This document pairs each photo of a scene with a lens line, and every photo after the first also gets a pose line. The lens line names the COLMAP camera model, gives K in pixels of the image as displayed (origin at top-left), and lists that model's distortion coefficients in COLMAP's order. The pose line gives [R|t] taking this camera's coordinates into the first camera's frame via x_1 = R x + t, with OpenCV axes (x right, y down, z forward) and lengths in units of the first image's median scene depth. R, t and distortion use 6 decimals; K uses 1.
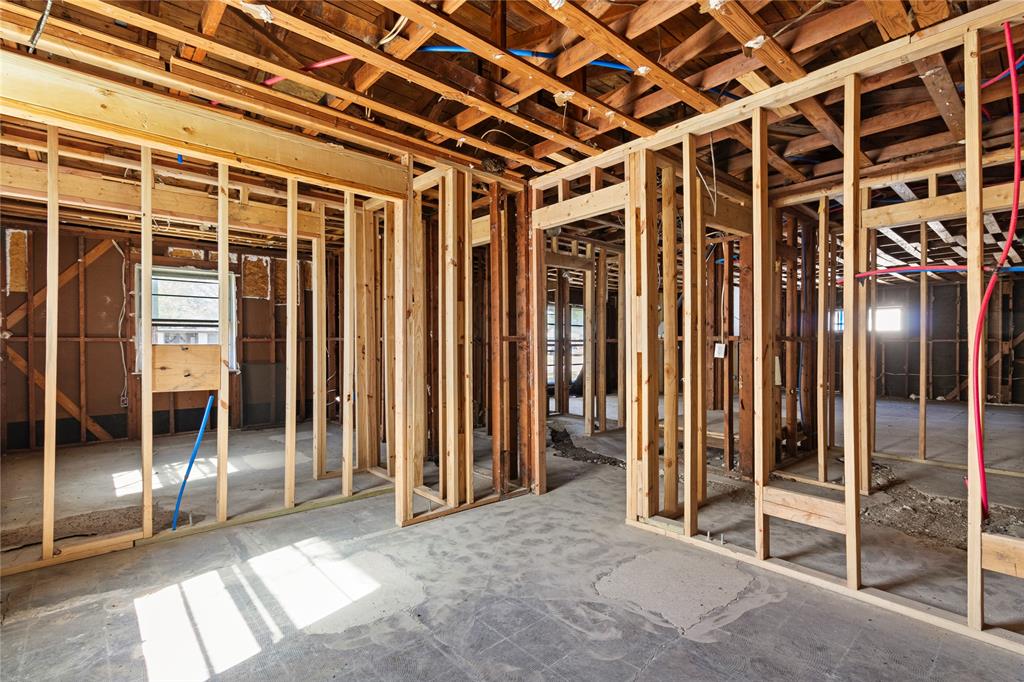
lens RADIAL K [[476.9, 0, 523.0], [0, 476.9, 341.5], [0, 0, 1]] dist [0.004036, 0.000680]
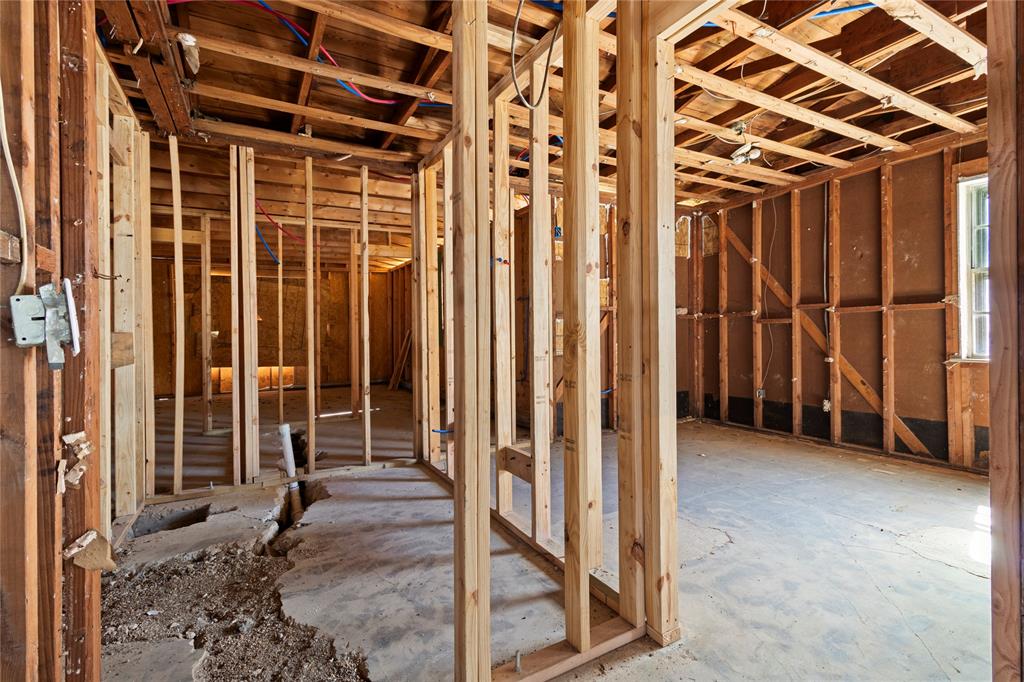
lens RADIAL K [[476.9, 0, 512.1], [0, 476.9, 334.0], [0, 0, 1]] dist [0.004036, 0.000680]
pose [[-0.973081, 0.010200, 0.230240, 0.335122], [0.011294, 0.999930, 0.003436, 0.041813], [-0.230188, 0.005944, -0.973128, 1.928776]]
